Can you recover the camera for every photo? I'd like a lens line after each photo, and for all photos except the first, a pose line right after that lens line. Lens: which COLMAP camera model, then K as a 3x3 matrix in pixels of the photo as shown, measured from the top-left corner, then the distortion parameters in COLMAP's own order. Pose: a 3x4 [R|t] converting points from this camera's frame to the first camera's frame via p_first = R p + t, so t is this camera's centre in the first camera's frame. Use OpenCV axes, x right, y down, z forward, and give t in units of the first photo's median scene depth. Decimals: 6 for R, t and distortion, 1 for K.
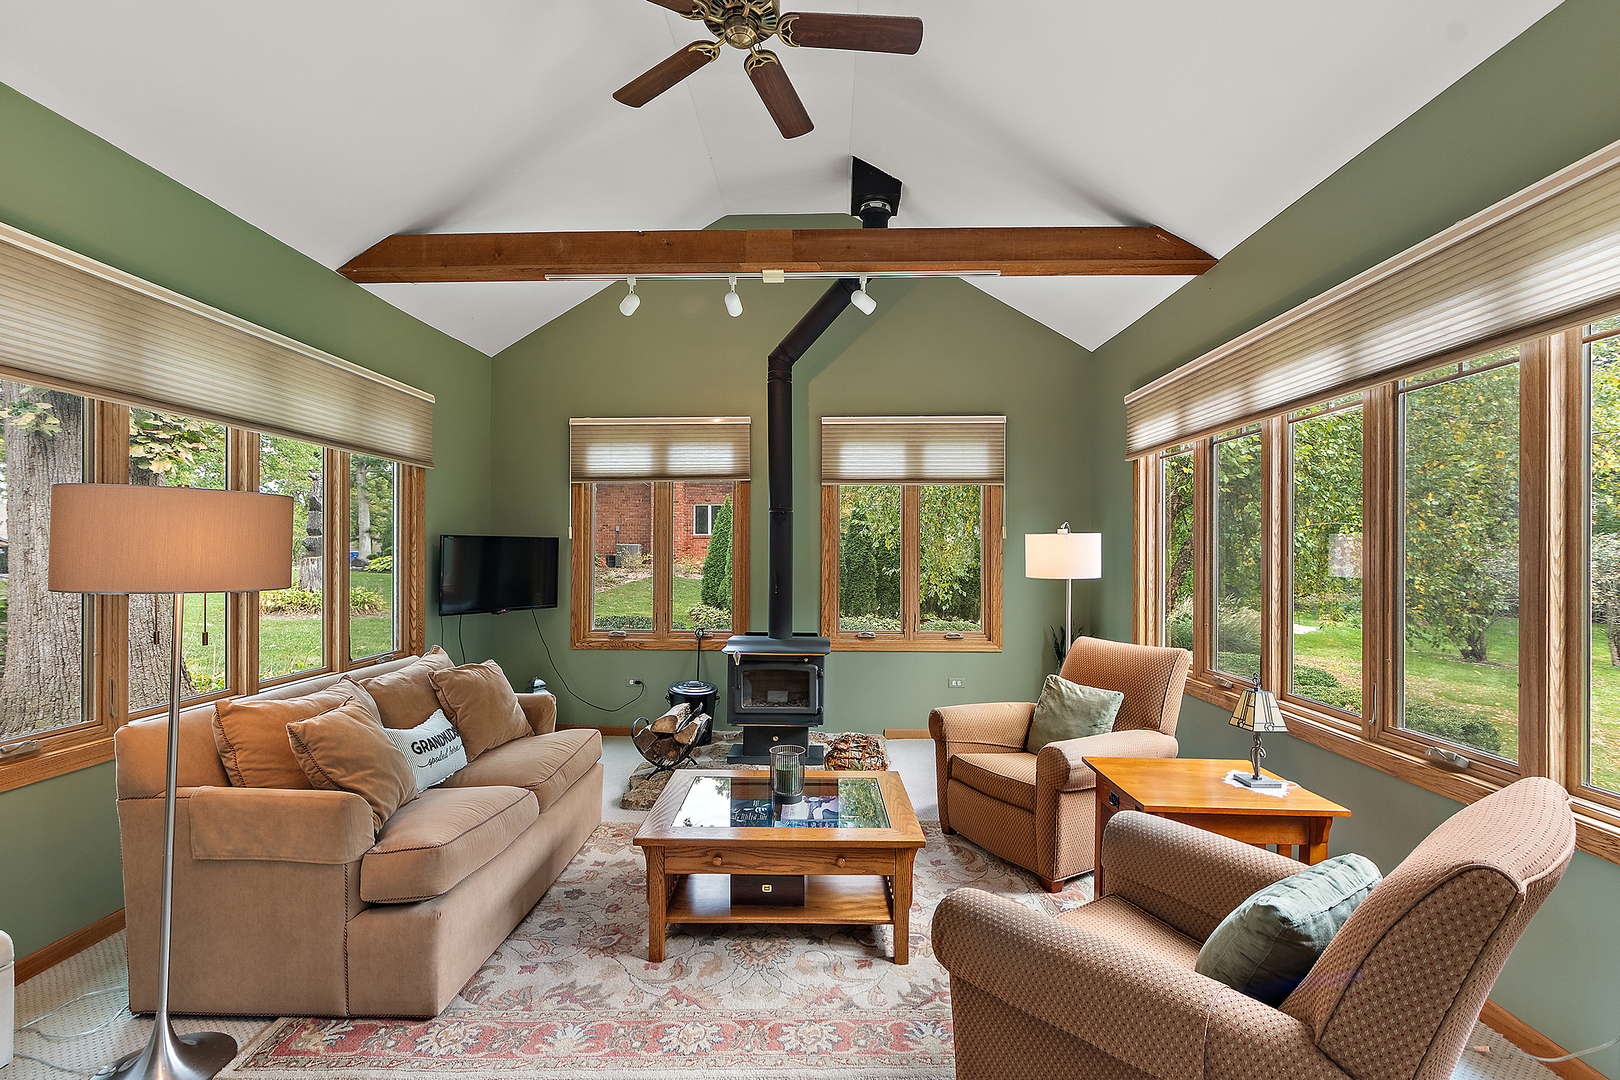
lens RADIAL K [[724.1, 0, 808.4], [0, 724.1, 548.1], [0, 0, 1]] dist [-0.000919, -0.000928]
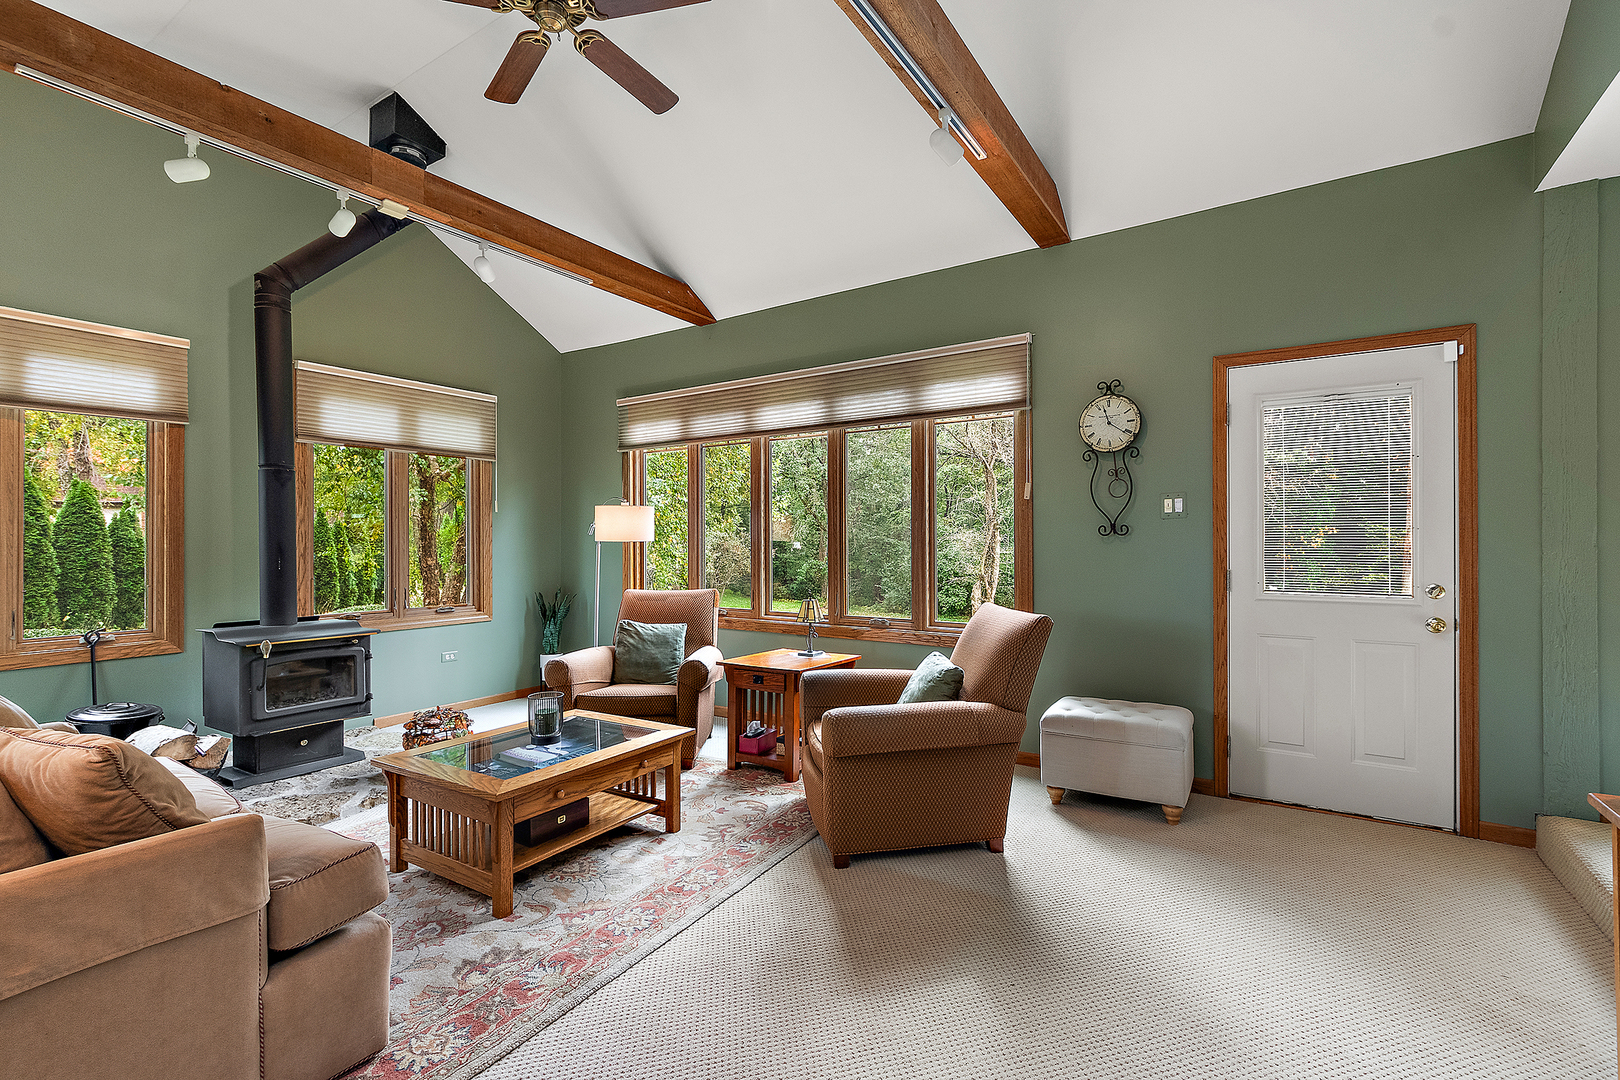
lens RADIAL K [[724.1, 0, 813.2], [0, 724.1, 539.8], [0, 0, 1]] dist [-0.000919, -0.000928]
pose [[0.518908, -0.002210, 0.854827, -0.554544], [0.001936, 0.999997, 0.001410, 0.037147], [-0.854828, 0.000923, 0.518911, 0.084280]]
